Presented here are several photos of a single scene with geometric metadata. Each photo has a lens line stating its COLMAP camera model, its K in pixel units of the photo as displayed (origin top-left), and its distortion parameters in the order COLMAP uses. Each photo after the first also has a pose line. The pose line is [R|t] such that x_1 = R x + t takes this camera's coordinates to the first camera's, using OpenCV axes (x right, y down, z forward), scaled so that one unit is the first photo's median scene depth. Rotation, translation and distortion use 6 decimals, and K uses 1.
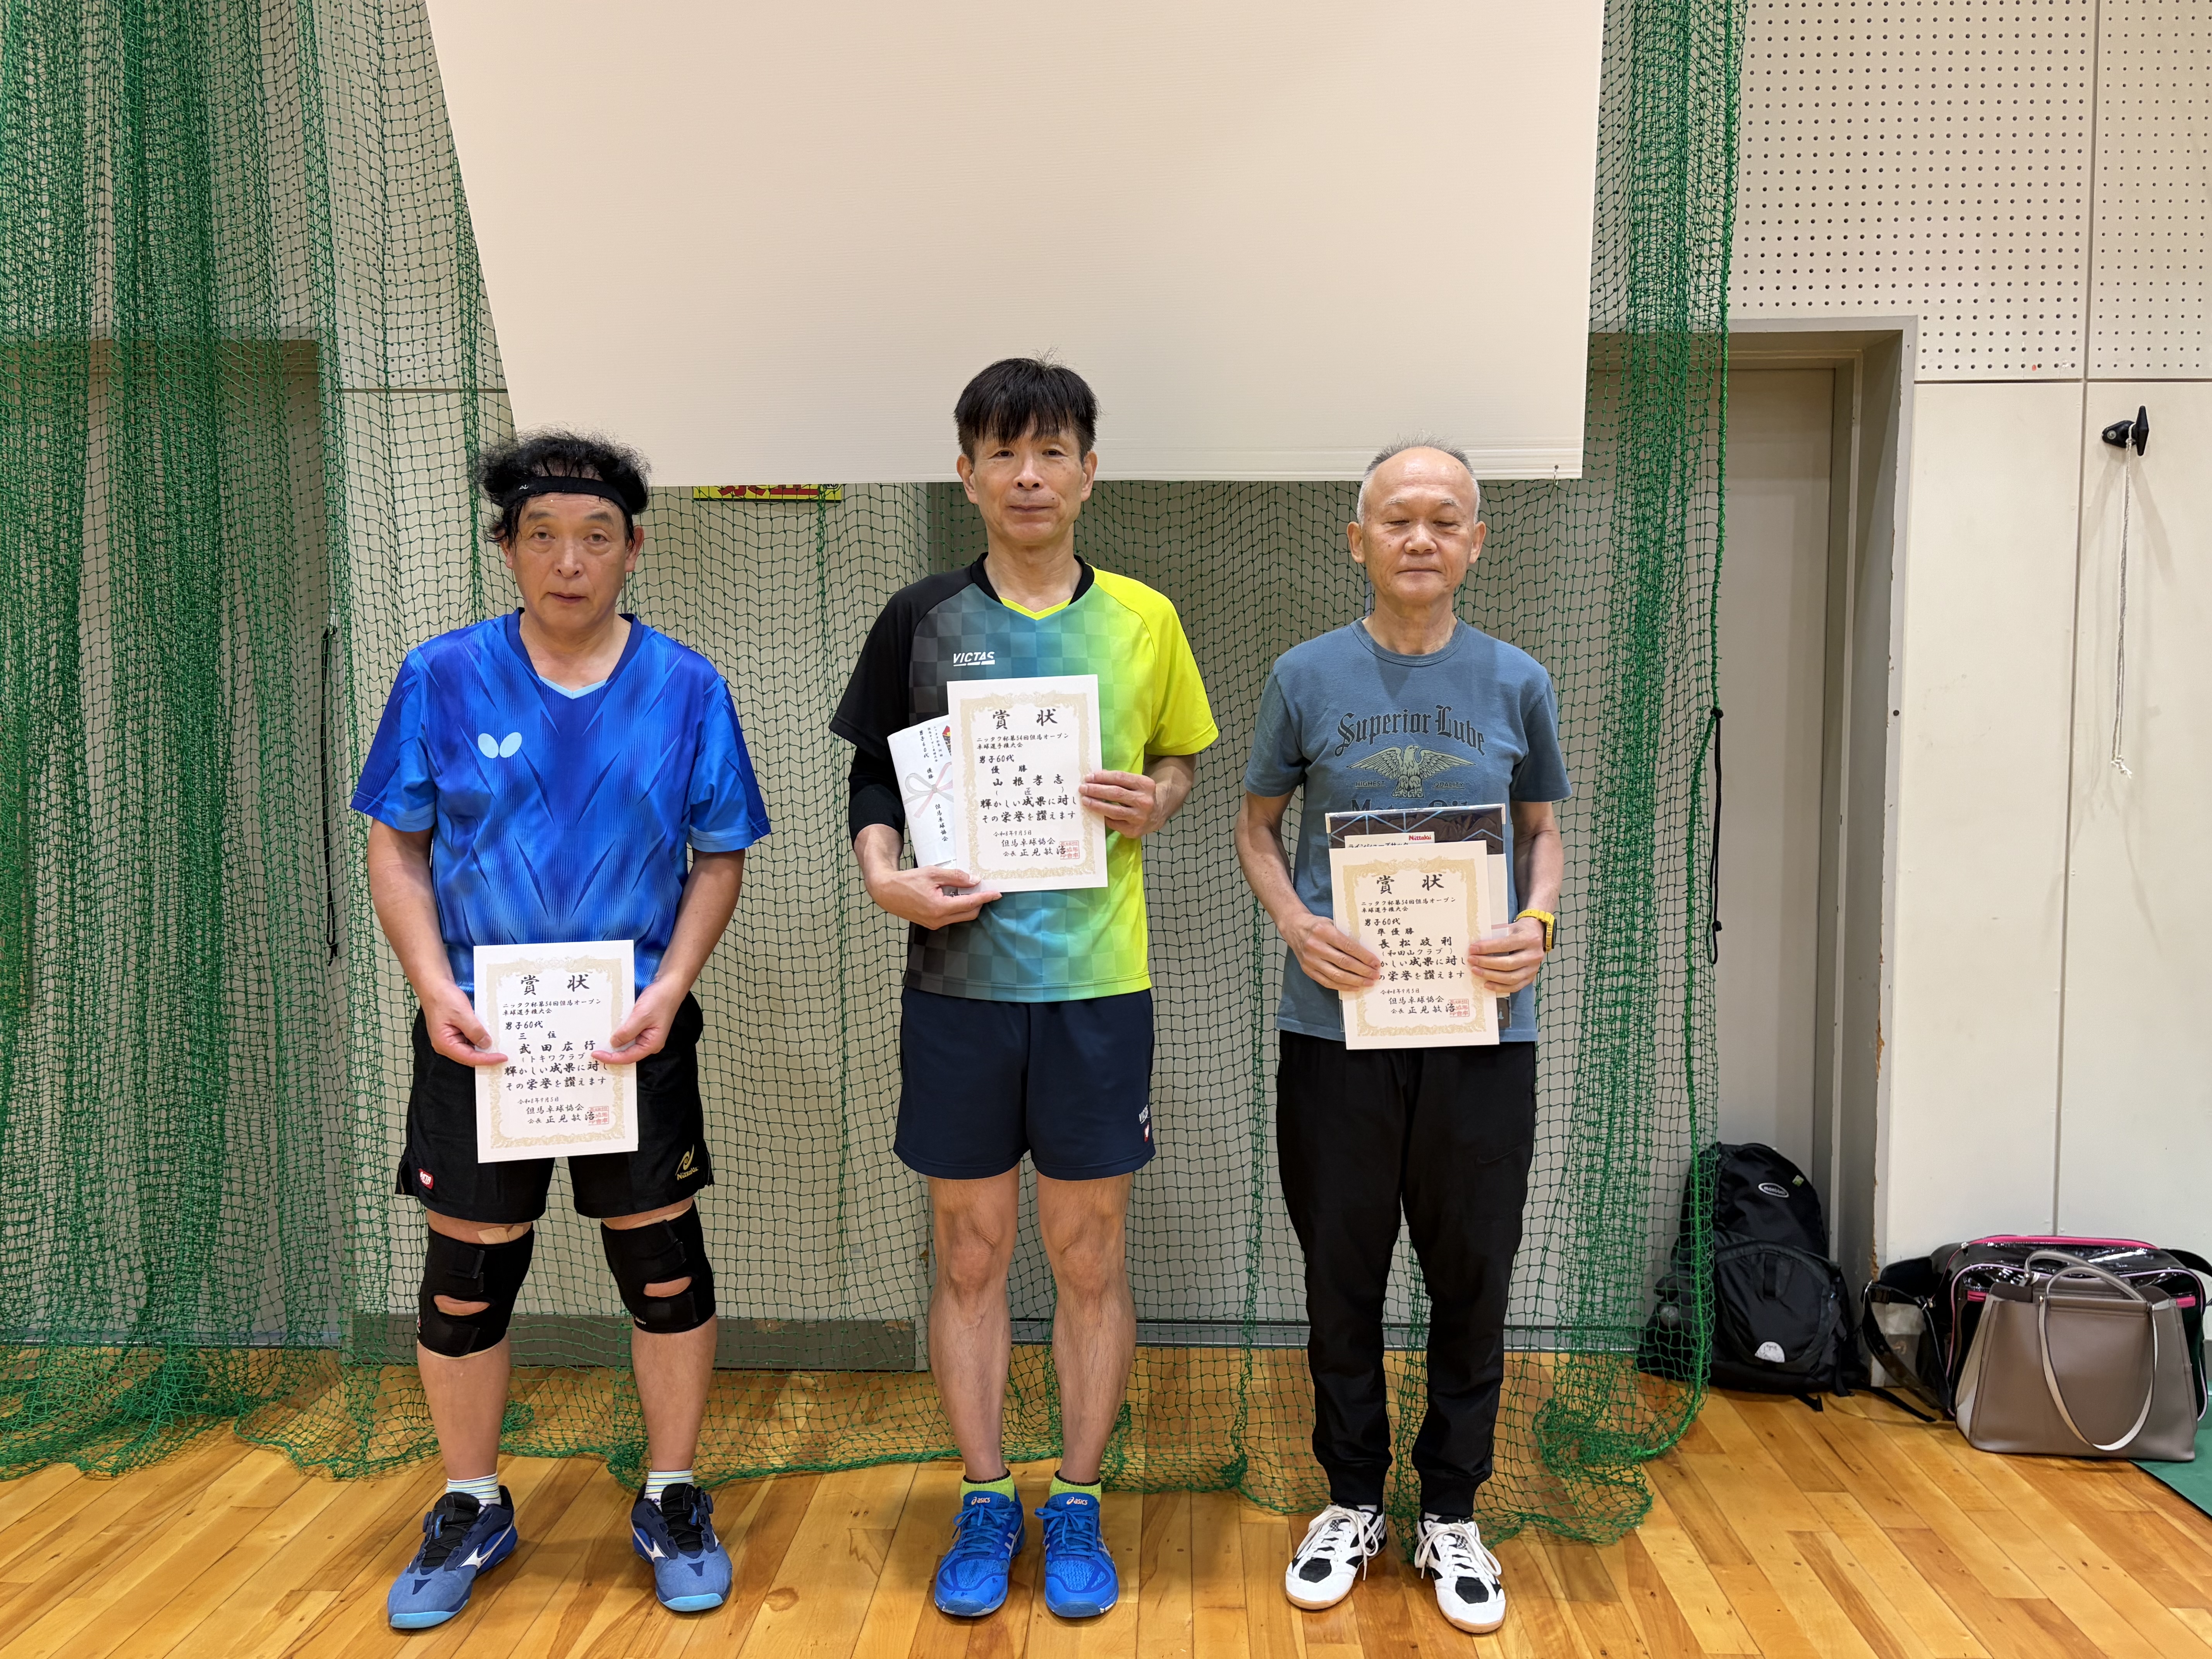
lens RADIAL K [[1728.3, 0, 1064.3], [0, 1728.3, 825.1], [0, 0, 1]] dist [0.056051, -0.029883]
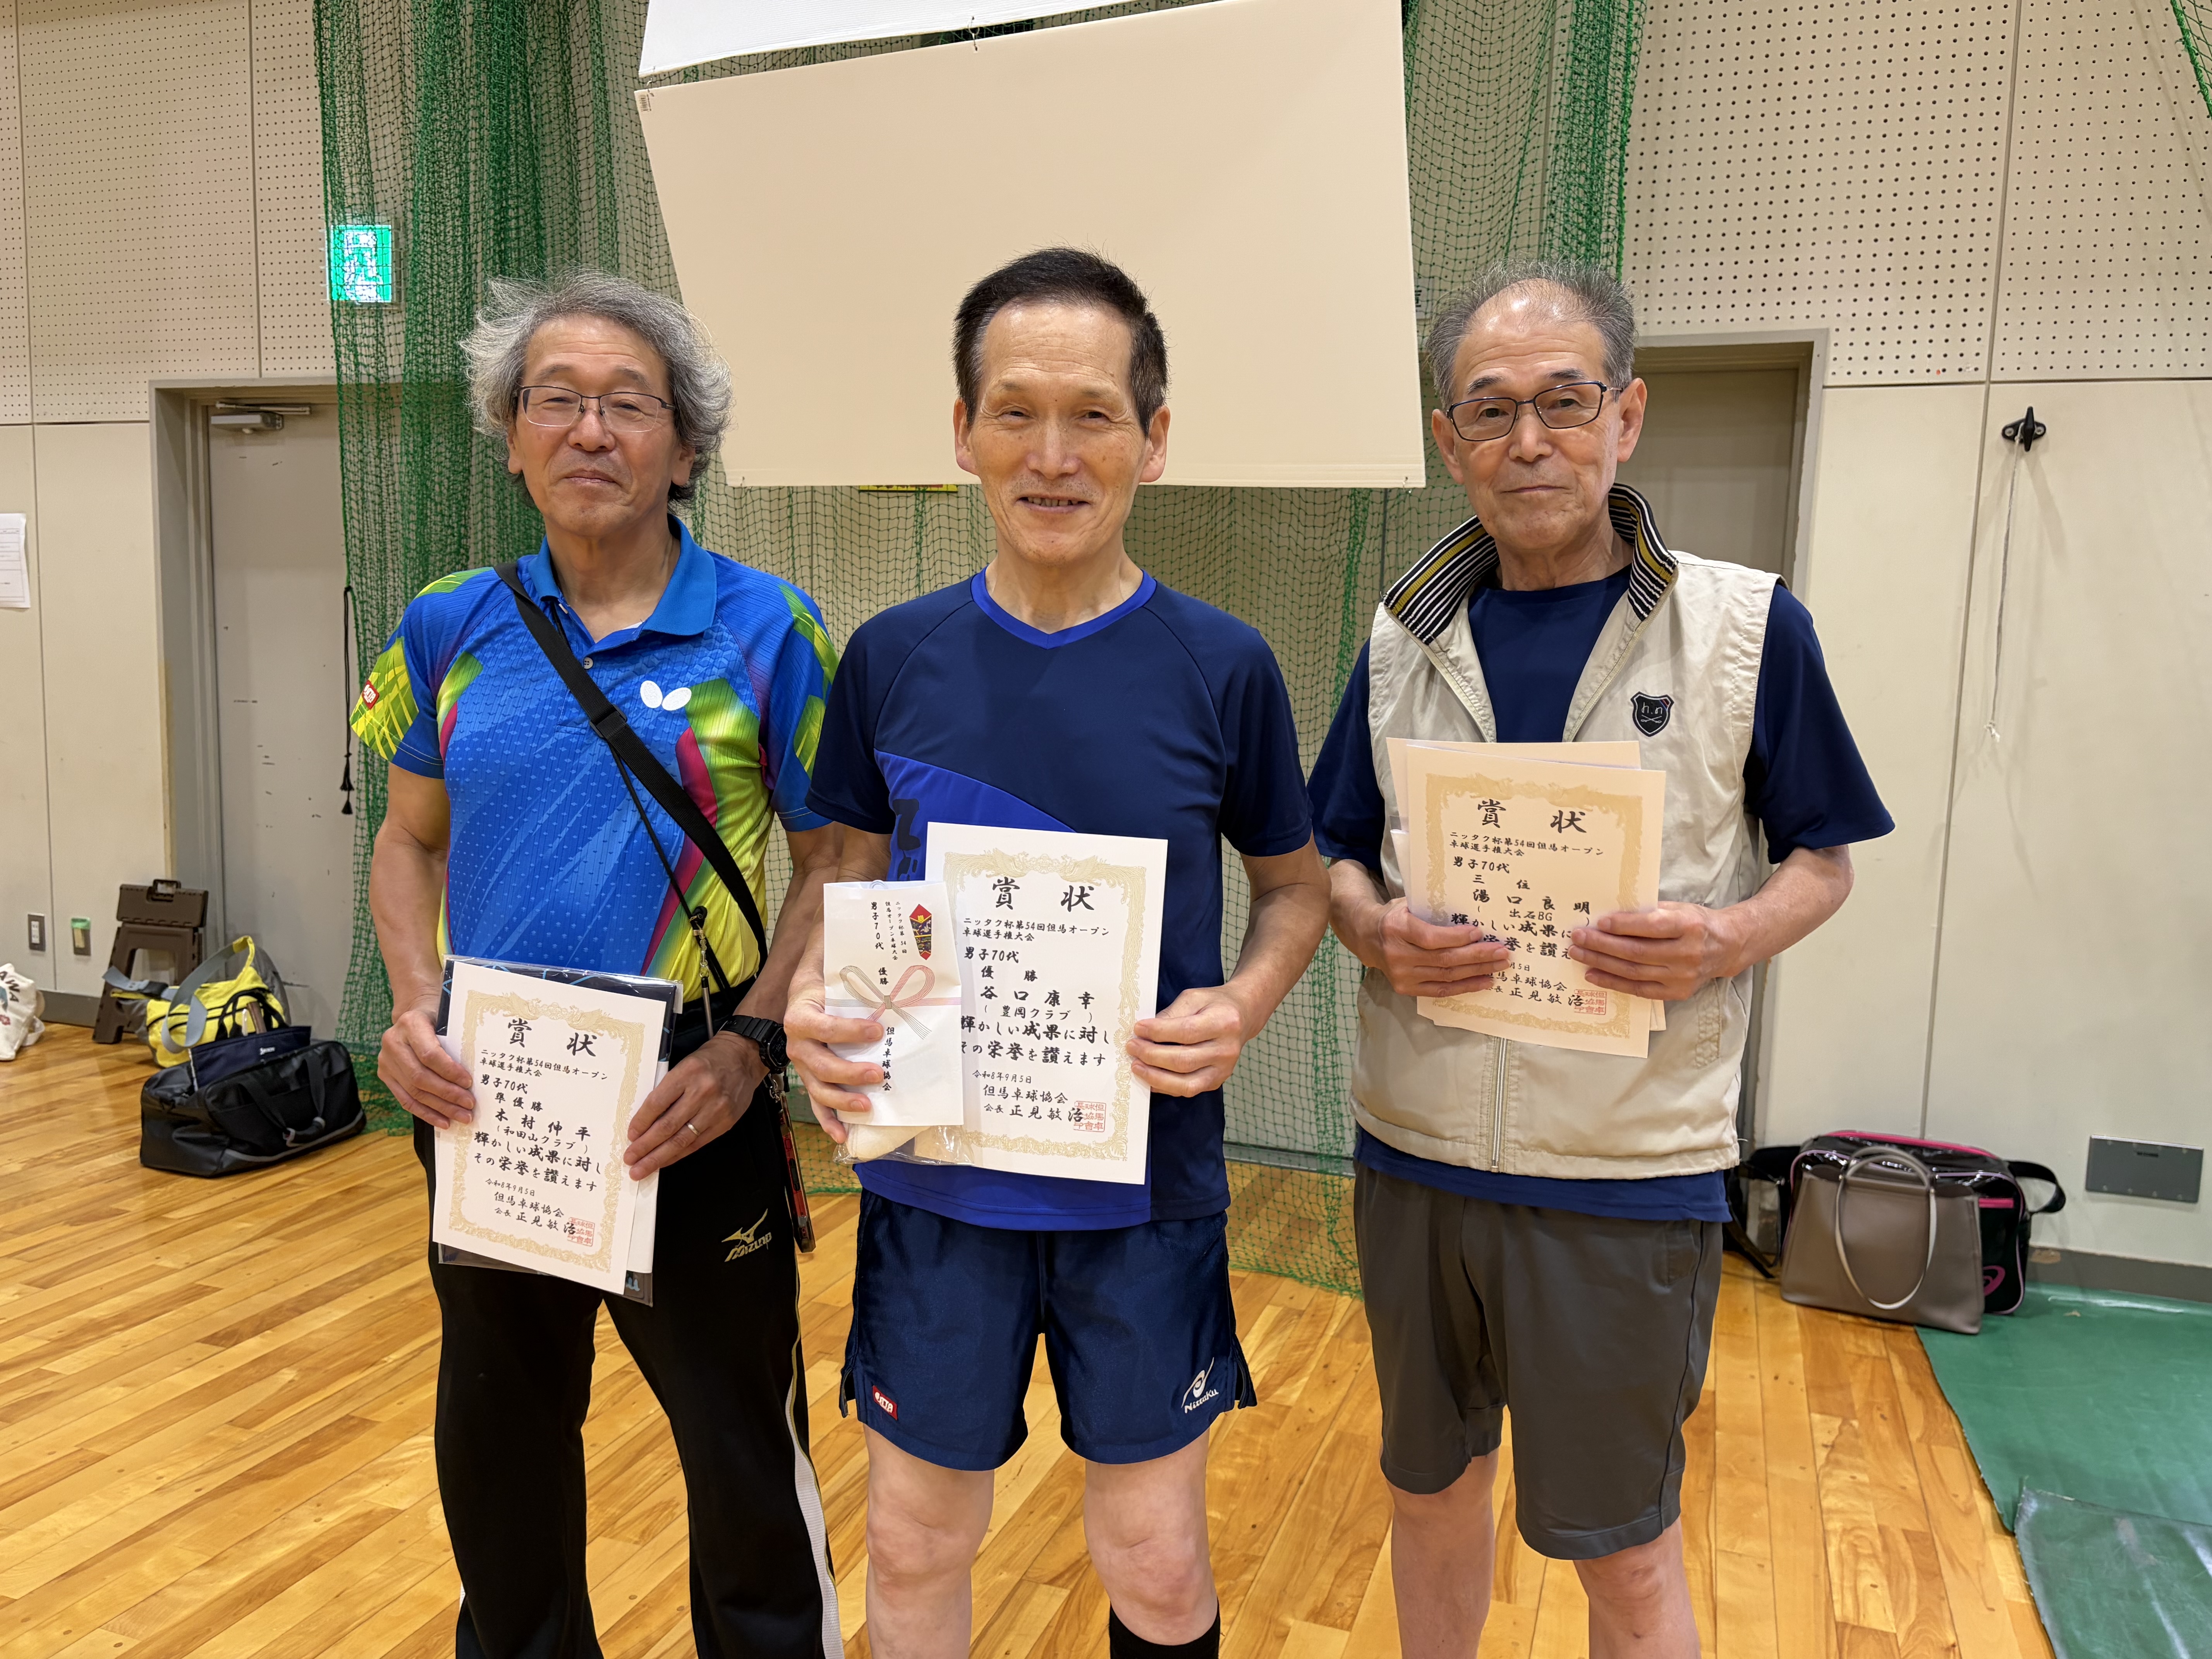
lens RADIAL K [[1673.2, 0, 1067.3], [0, 1673.2, 825.6], [0, 0, 1]] dist [0.084405, -0.064955]
pose [[0.954353, 0.057317, -0.293131, 0.359341], [-0.042846, 0.997536, 0.055556, -0.008018], [0.295593, -0.040461, 0.954457, -0.220868]]
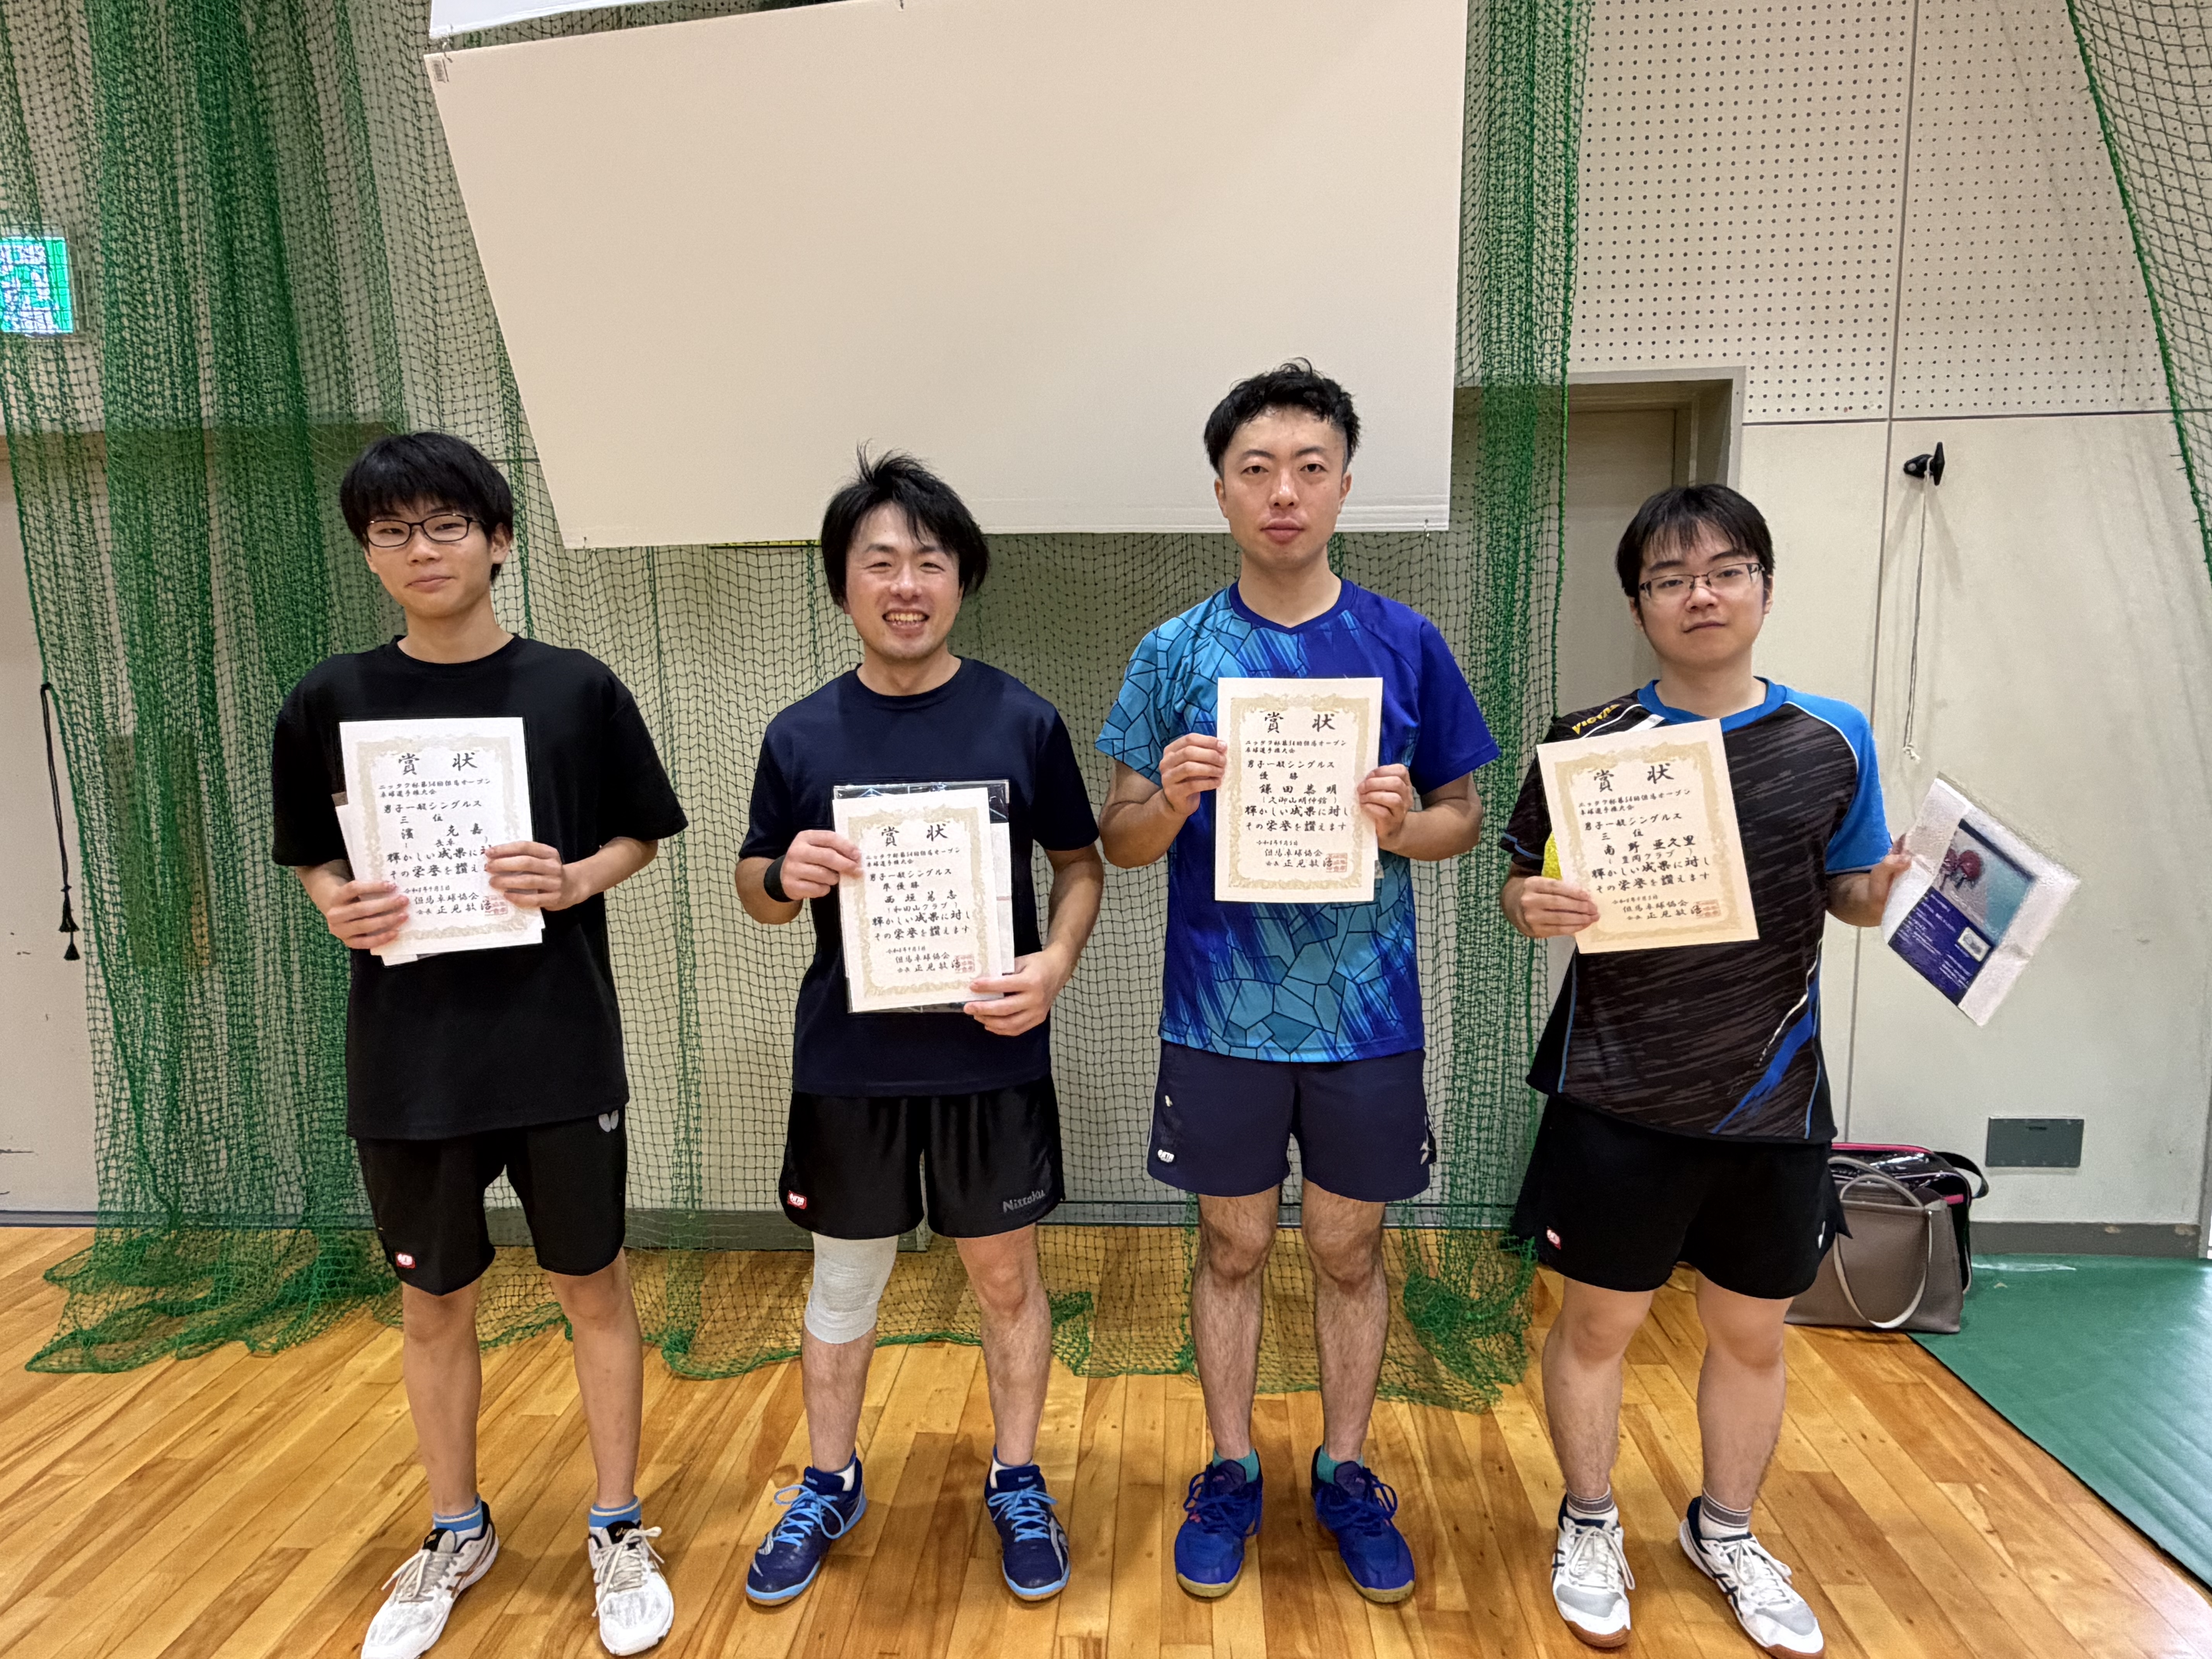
lens RADIAL K [[1304.5, 0, 1066.8], [0, 1304.5, 824.3], [0, 0, 1]] dist [0.033047, -0.007404]
pose [[0.999442, -0.018445, -0.027865, 0.056116], [0.020407, 0.997207, 0.071847, -0.060341], [0.026462, -0.072376, 0.997026, 0.094629]]
